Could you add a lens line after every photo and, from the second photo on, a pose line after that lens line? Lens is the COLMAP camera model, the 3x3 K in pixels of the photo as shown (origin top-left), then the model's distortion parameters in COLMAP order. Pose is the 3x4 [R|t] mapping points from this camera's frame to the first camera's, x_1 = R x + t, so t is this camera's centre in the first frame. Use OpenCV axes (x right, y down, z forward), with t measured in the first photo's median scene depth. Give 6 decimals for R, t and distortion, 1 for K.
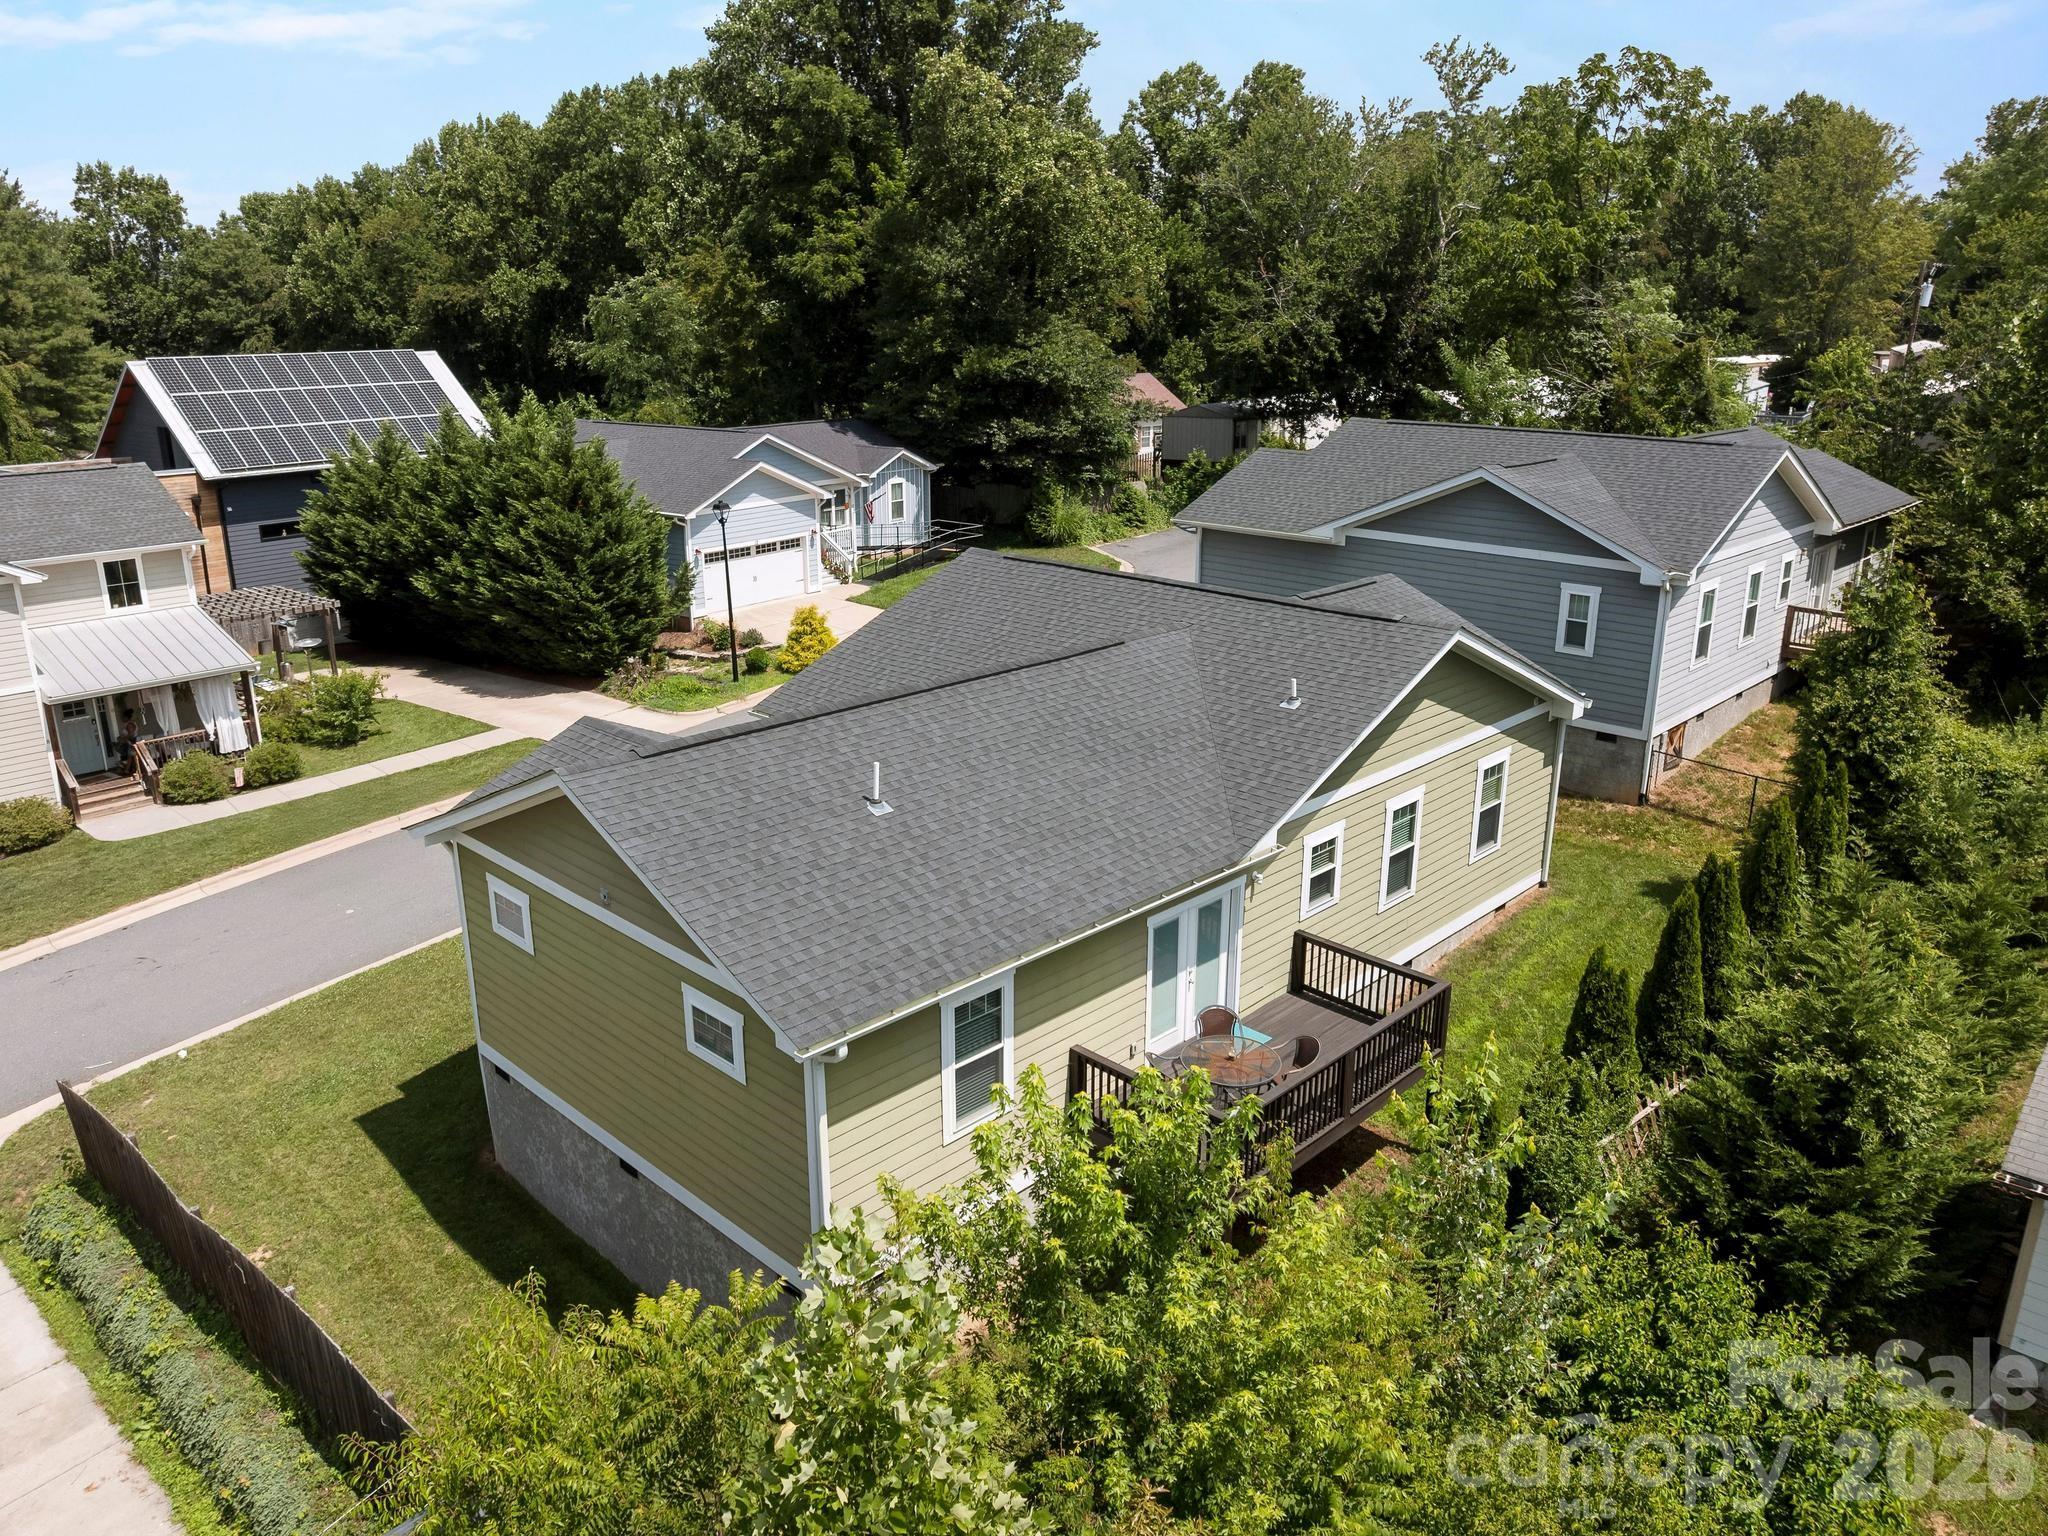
lens RADIAL K [[1458.4, 0, 1032.2], [0, 1458.4, 765.6], [0, 0, 1]] dist [-0.040812, -0.001676]
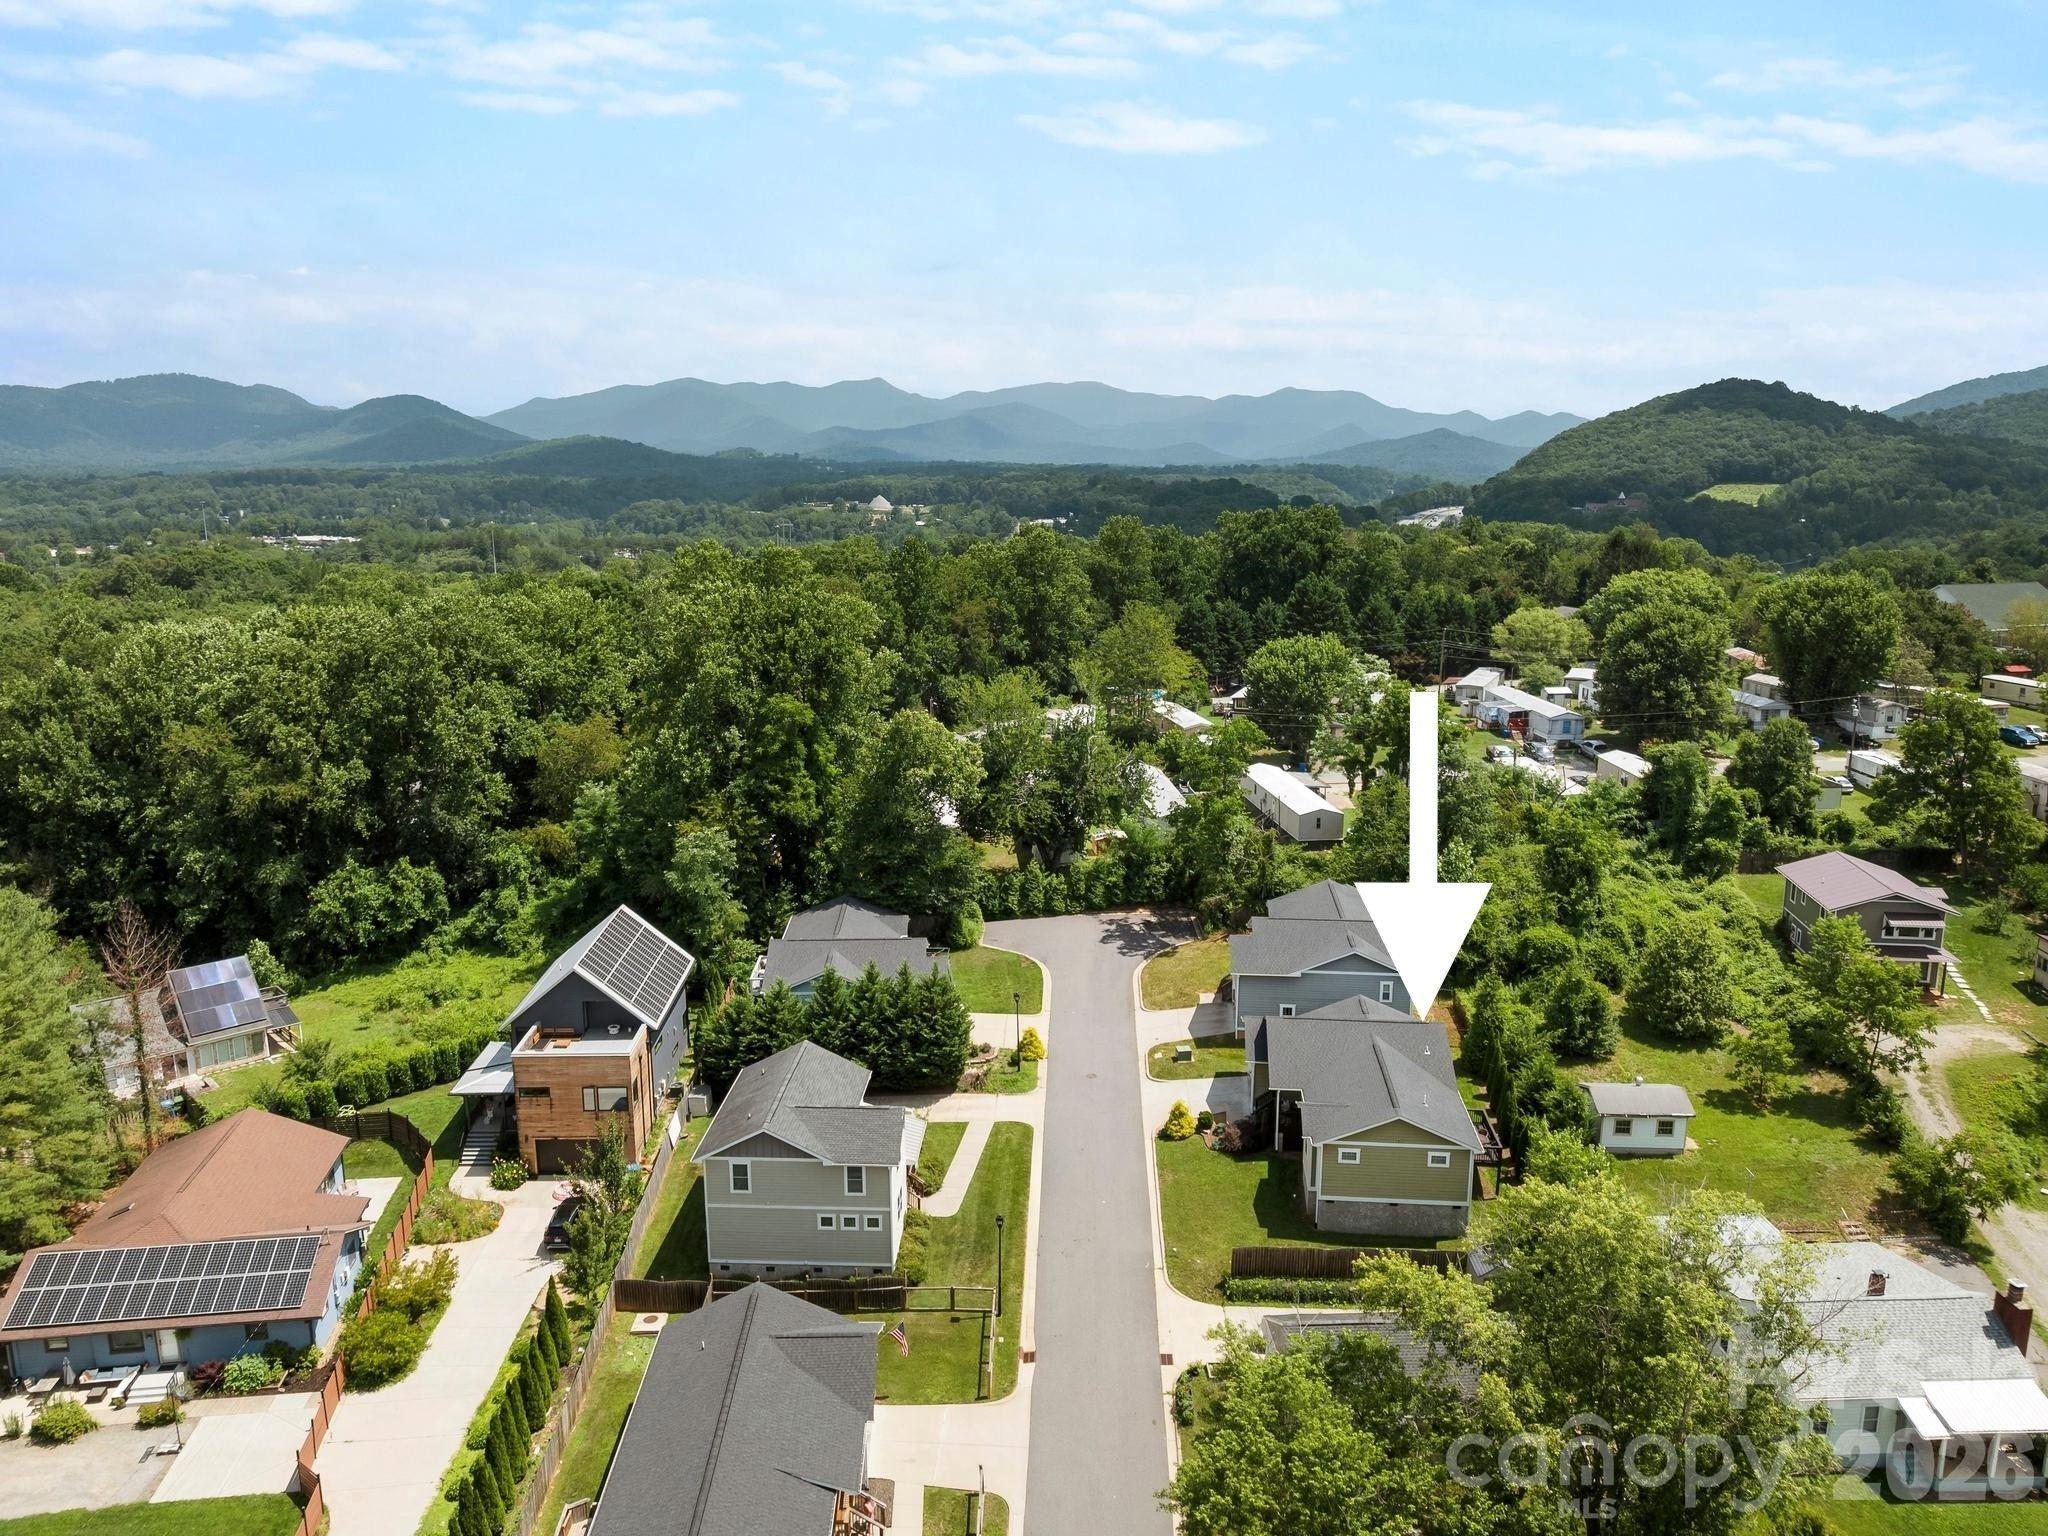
lens RADIAL K [[1460.7, 0, 1028.2], [0, 1460.7, 764.7], [0, 0, 1]] dist [-0.031474, -0.001088]
pose [[0.788360, -0.121534, 0.603090, -2.125356], [0.184048, 0.981989, -0.042699, -0.602084], [-0.587038, 0.144660, 0.796530, -1.167410]]
